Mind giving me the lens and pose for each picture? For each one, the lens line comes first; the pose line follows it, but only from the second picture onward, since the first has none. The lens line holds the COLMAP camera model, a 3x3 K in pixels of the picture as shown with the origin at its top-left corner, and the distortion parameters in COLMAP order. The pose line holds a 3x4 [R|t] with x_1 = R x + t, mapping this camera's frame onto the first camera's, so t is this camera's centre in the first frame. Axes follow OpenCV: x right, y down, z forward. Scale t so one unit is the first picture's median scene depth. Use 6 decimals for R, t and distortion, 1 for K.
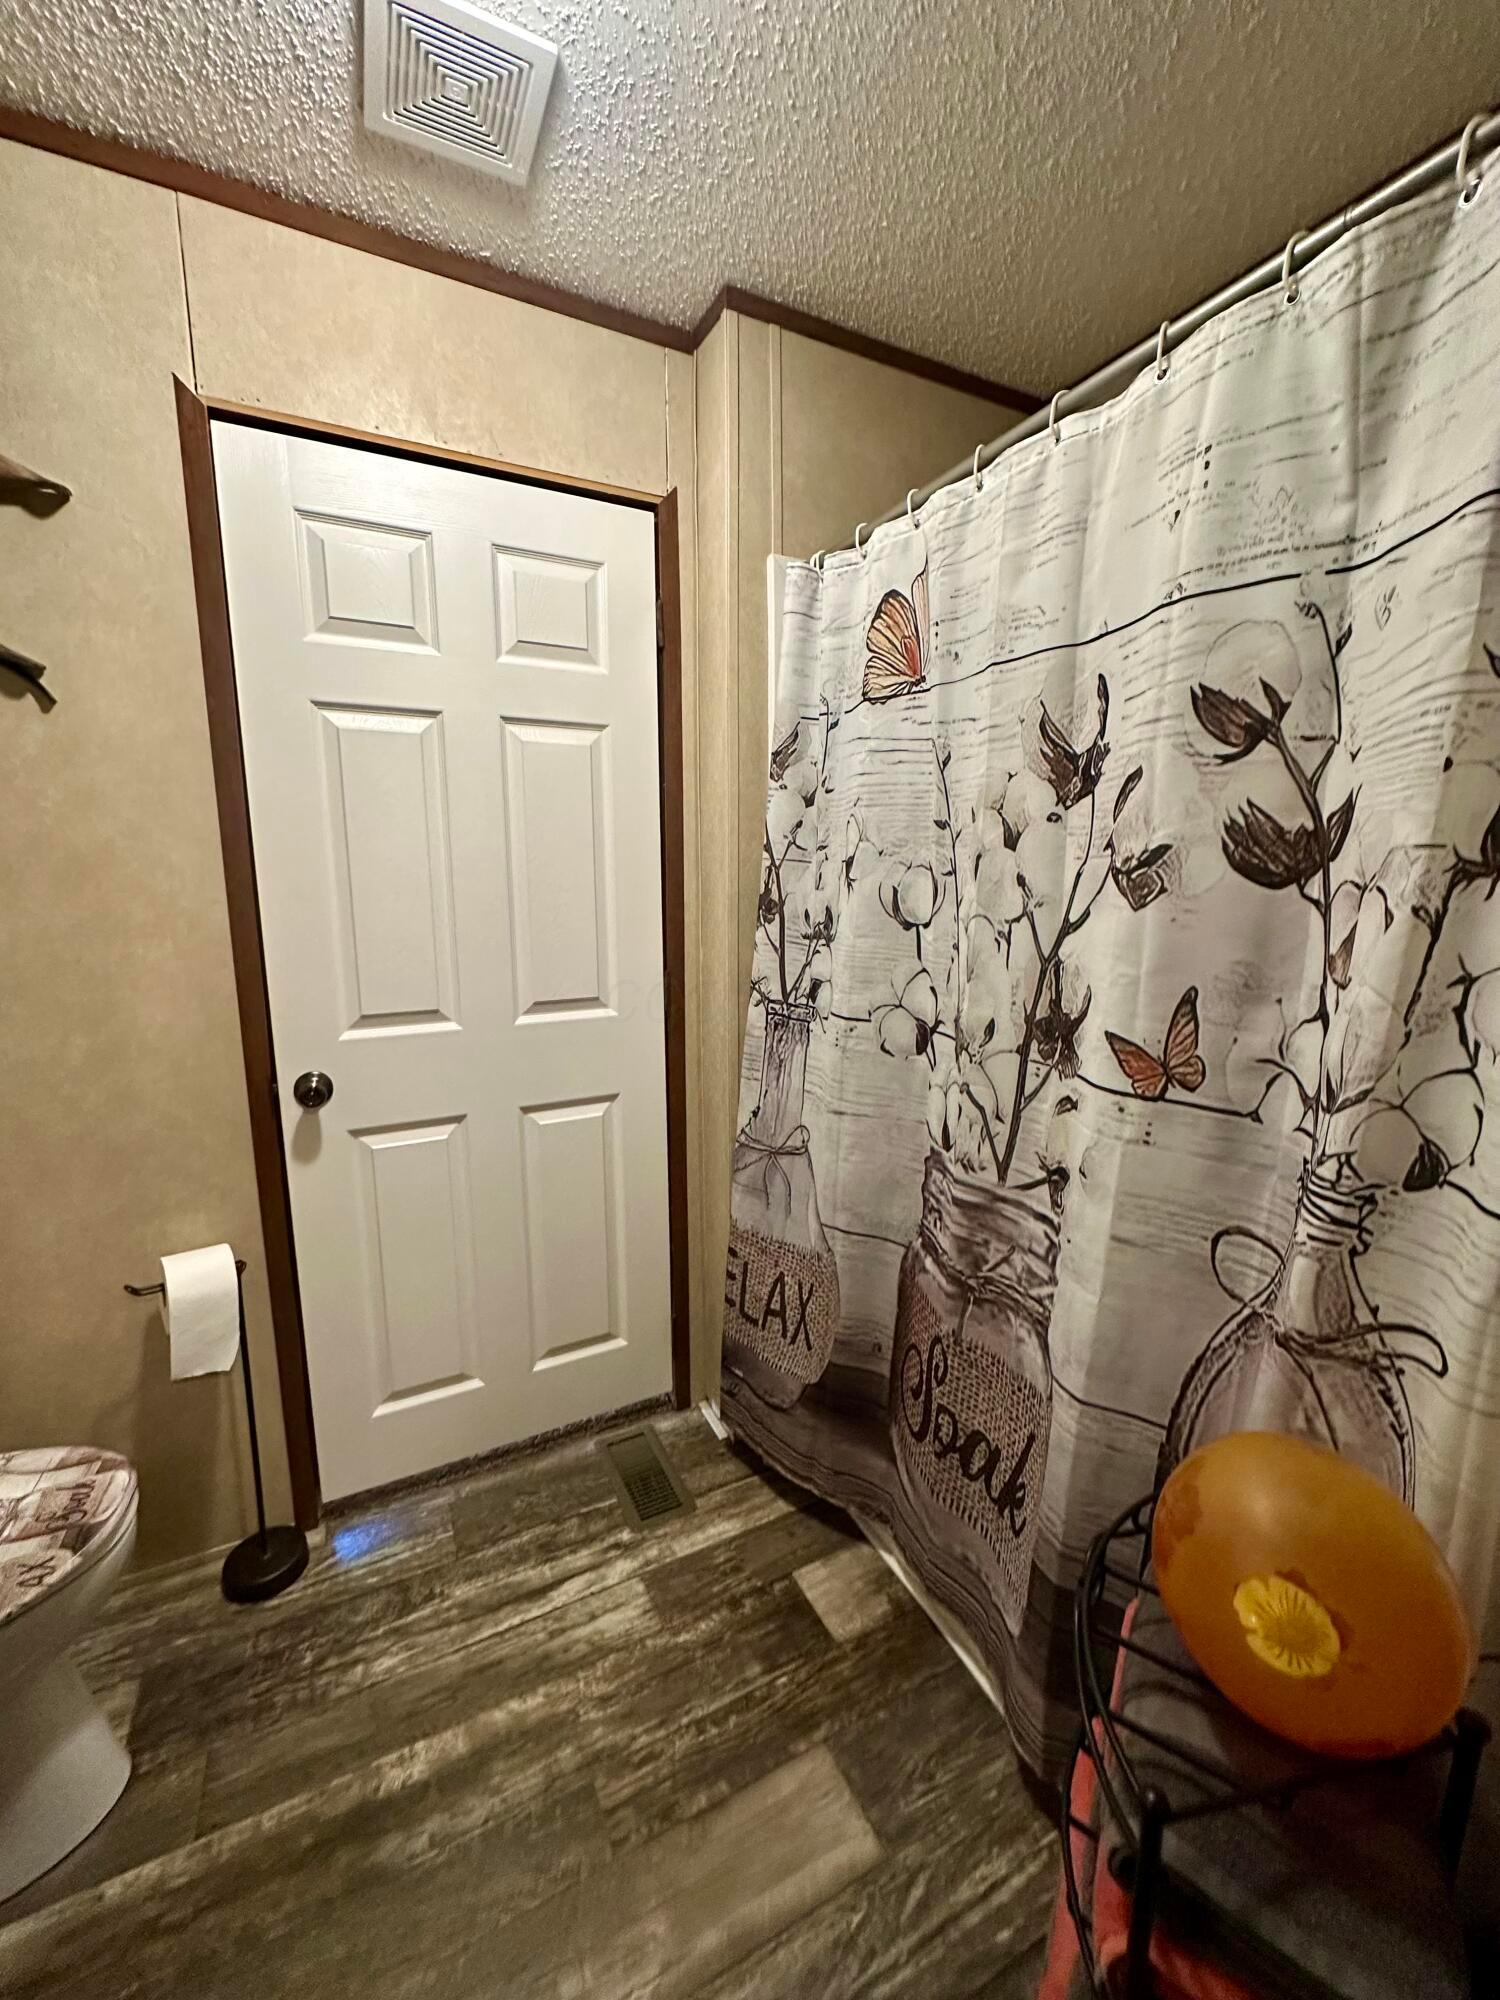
lens RADIAL K [[791.9, 0, 754.3], [0, 791.9, 994.7], [0, 0, 1]] dist [-0.003825, 0.000182]
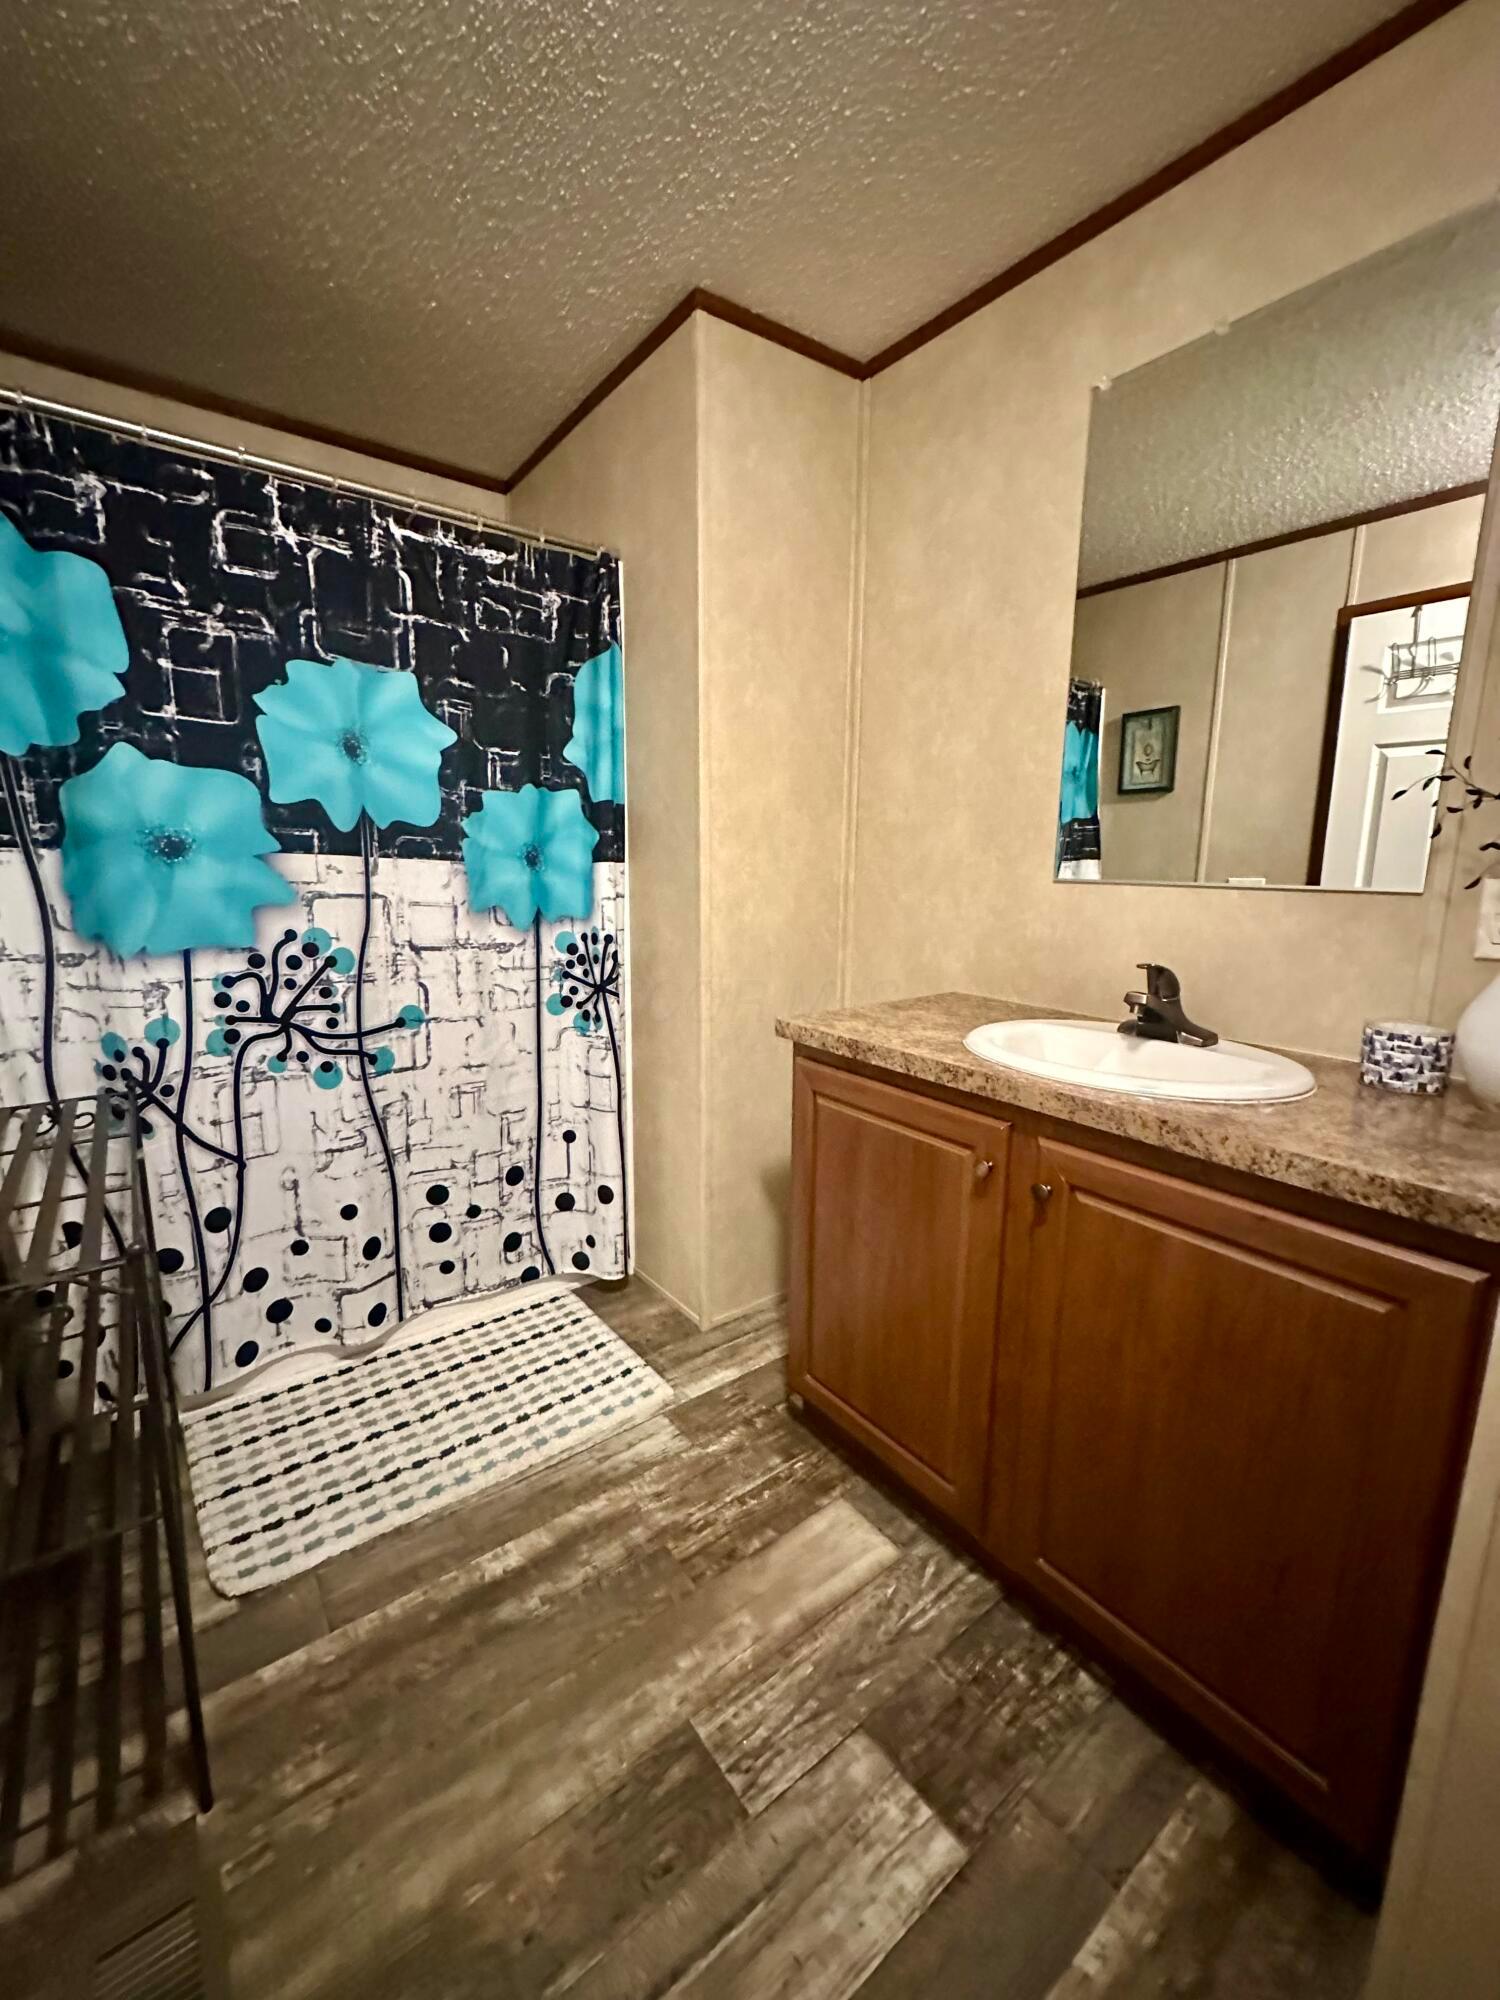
lens RADIAL K [[791.9, 0, 751.9], [0, 791.9, 1004.3], [0, 0, 1]] dist [-0.003825, 0.000182]
pose [[0.984208, -0.026564, 0.175012, -0.258496], [0.021643, 0.999317, 0.029966, 0.123708], [-0.175688, -0.025705, 0.984110, -0.201959]]
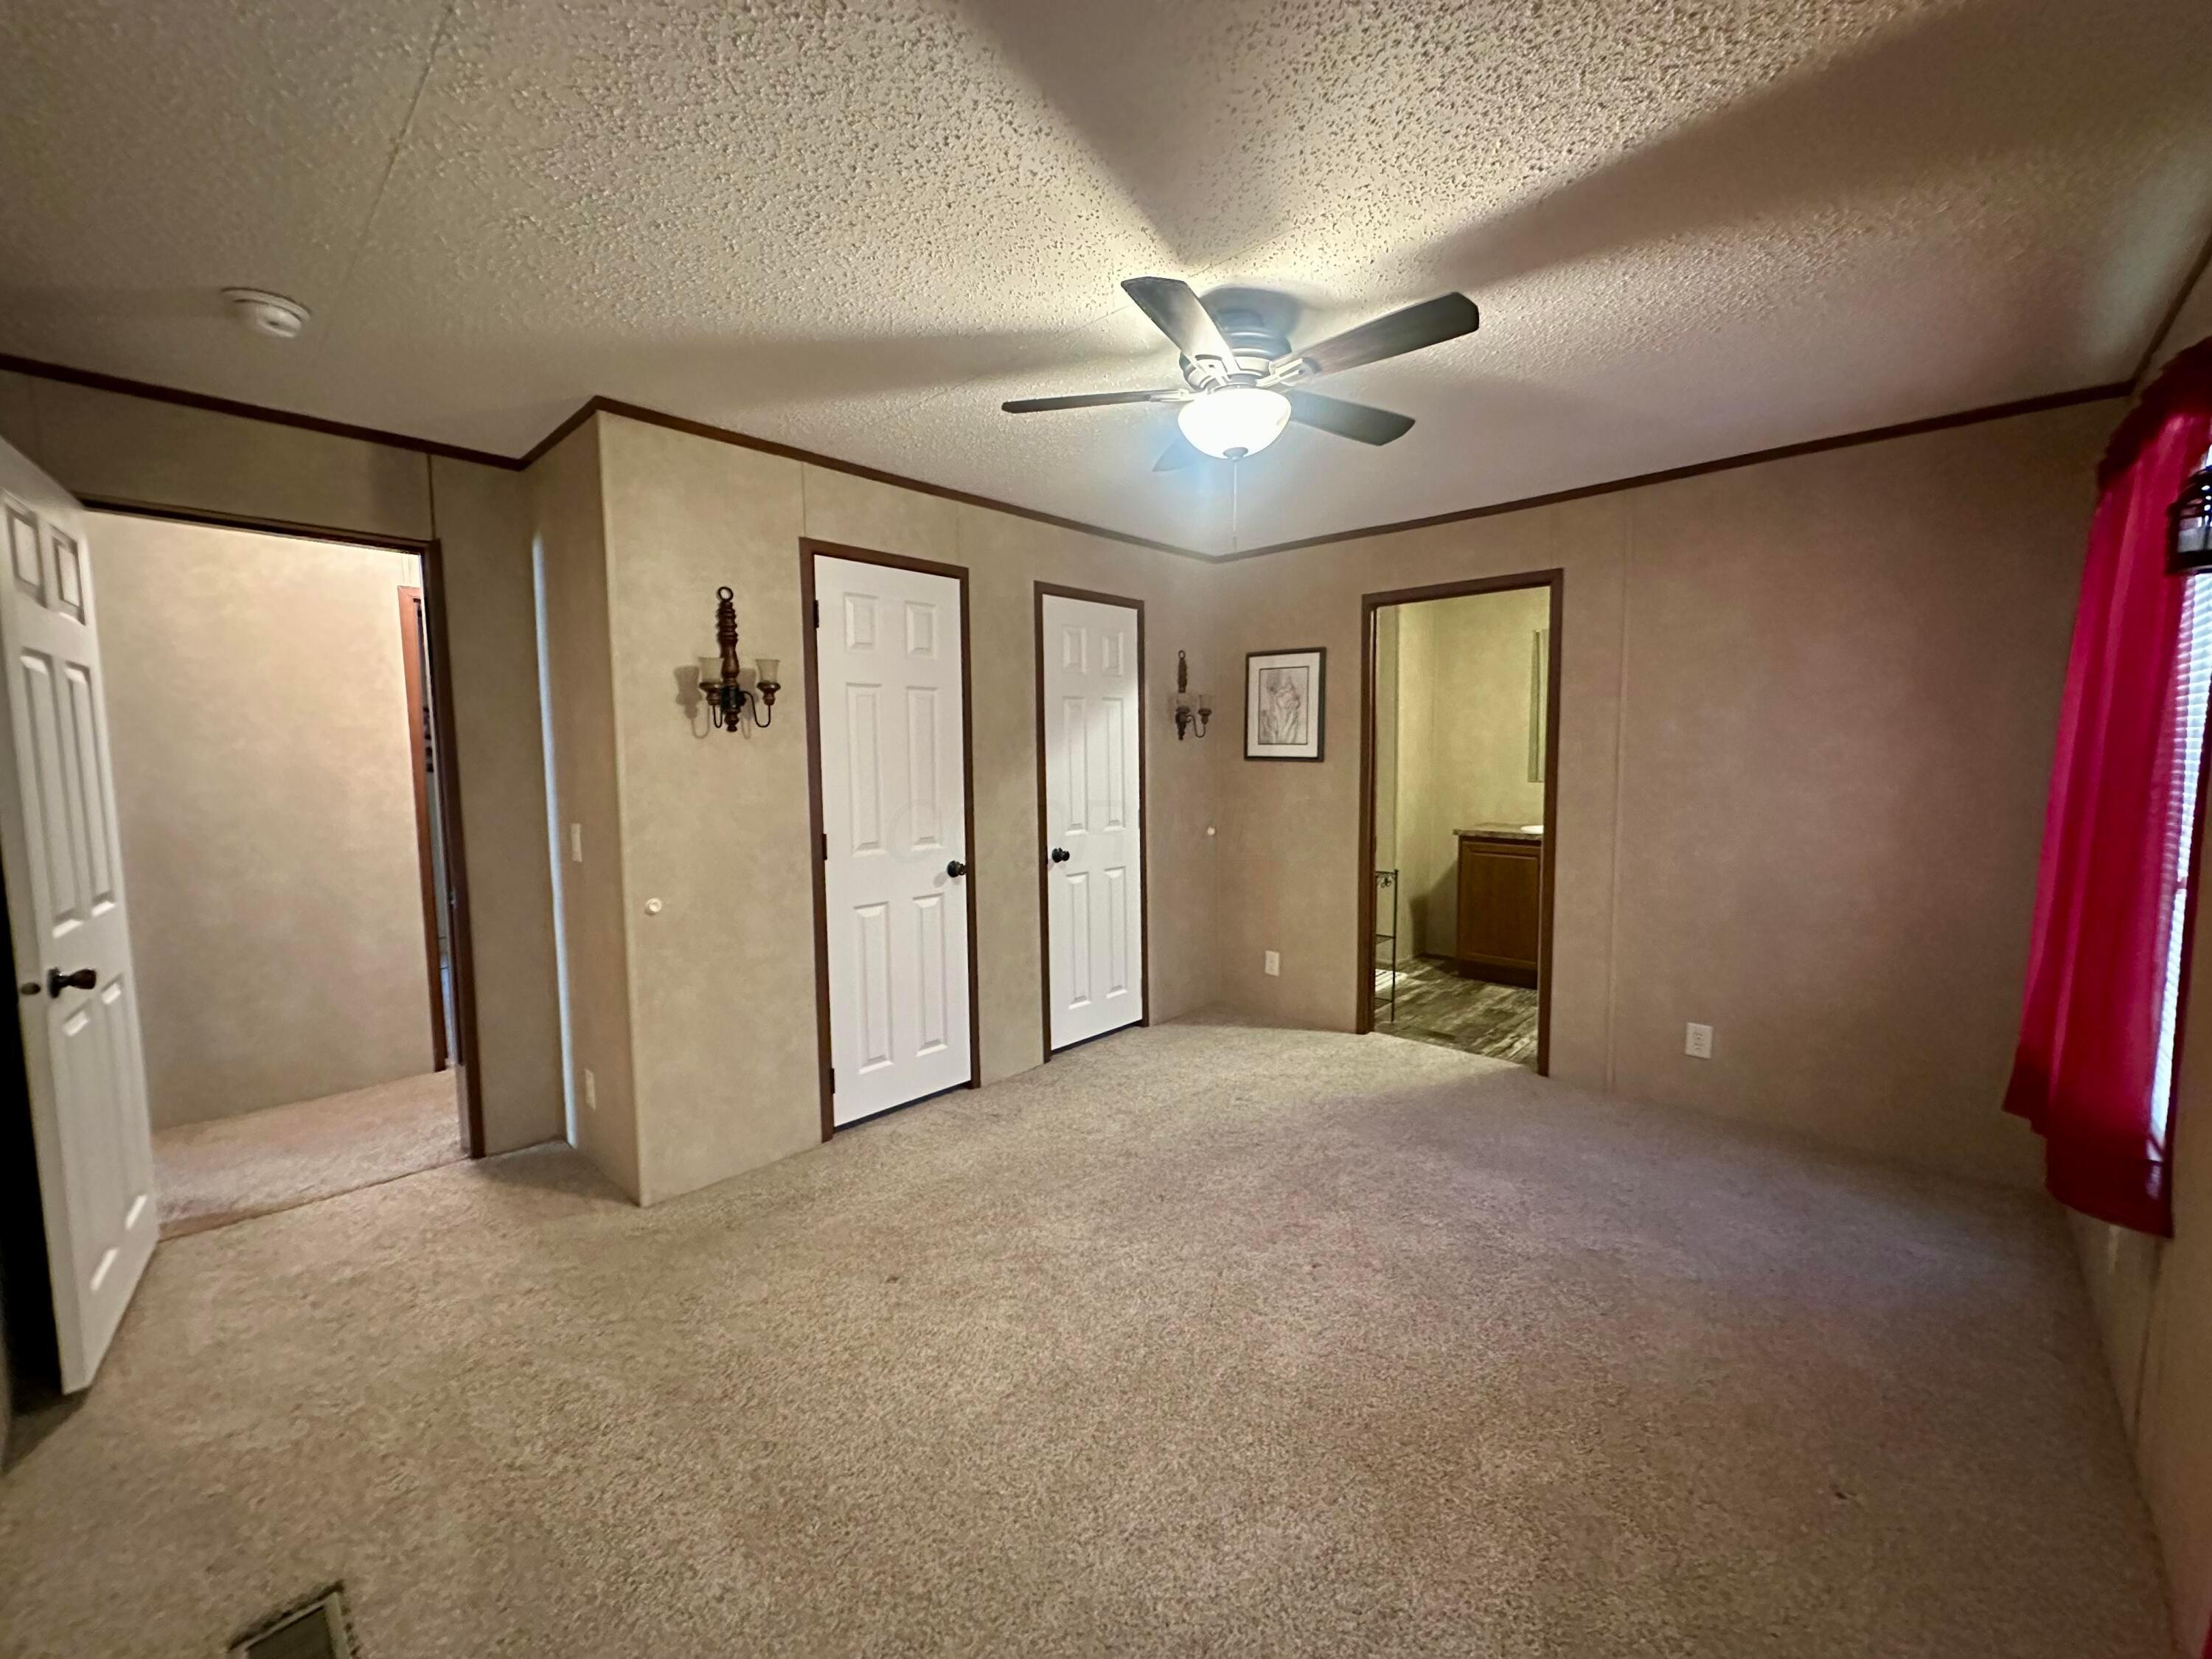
lens RADIAL K [[875.9, 0, 1101.8], [0, 875.9, 828.7], [0, 0, 1]] dist [-0.003825, 0.000182]
pose [[0.938601, -0.039101, 0.342782, -5.552375], [0.062622, 0.996361, -0.057816, 0.504004], [-0.339274, 0.075732, 0.937634, -4.287573]]
